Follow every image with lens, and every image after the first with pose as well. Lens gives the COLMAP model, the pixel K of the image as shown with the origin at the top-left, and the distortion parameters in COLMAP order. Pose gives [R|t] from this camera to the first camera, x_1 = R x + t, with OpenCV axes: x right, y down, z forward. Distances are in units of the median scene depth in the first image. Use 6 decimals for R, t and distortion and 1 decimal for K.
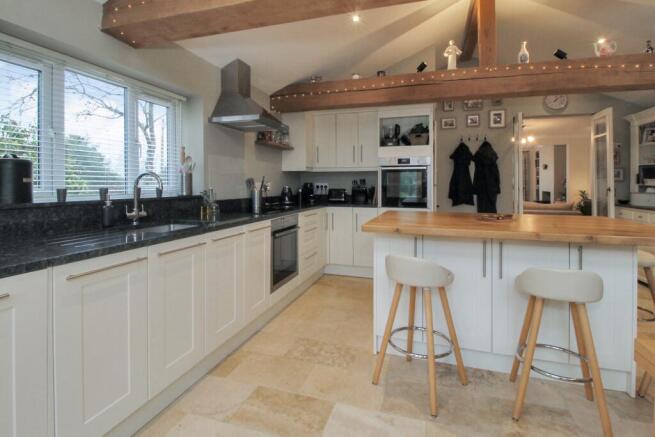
lens RADIAL K [[331.5, 0, 327.1], [0, 331.5, 185.7], [0, 0, 1]] dist [-0.000422, -0.000312]
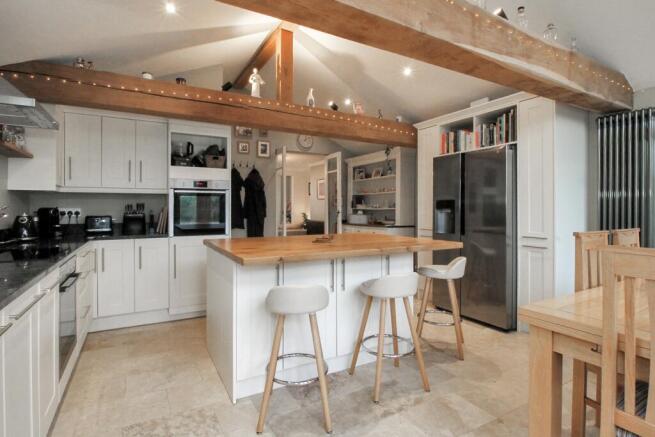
lens RADIAL K [[333.6, 0, 327.4], [0, 333.6, 208.8], [0, 0, 1]] dist [-0.003254, -0.000649]
pose [[0.680857, -0.004530, 0.732402, -0.191452], [0.003599, 0.999989, 0.002839, -0.007569], [-0.732407, 0.000703, 0.680866, 0.120306]]
